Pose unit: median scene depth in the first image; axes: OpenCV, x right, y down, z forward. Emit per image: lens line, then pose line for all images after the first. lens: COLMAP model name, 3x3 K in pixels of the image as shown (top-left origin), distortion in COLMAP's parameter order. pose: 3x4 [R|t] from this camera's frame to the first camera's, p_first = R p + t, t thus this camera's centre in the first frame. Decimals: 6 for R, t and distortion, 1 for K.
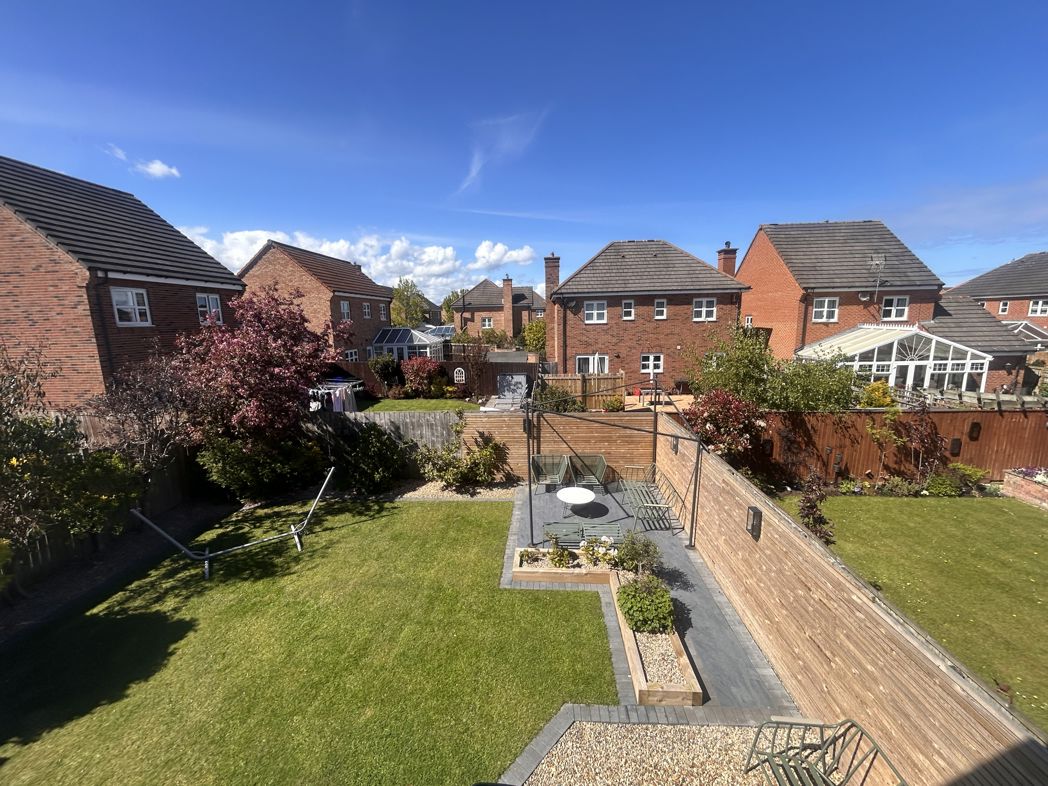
lens RADIAL K [[425.4, 0, 520.7], [0, 425.4, 391.7], [0, 0, 1]] dist [-0.001376, 0.000737]
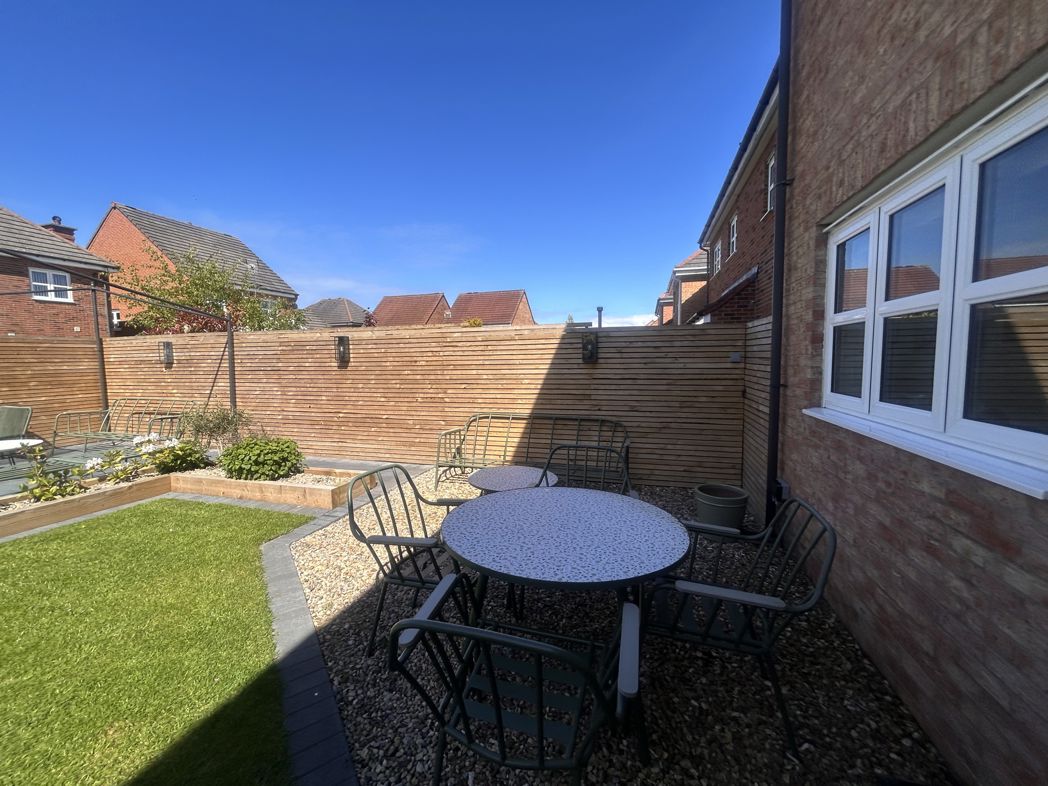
lens RADIAL K [[425.4, 0, 521.3], [0, 425.4, 392.8], [0, 0, 1]] dist [-0.001376, 0.000737]
pose [[0.237079, -0.063495, 0.969413, -0.123549], [0.177540, 0.983889, 0.021024, 0.147658], [-0.955130, 0.167125, 0.244533, 0.100633]]
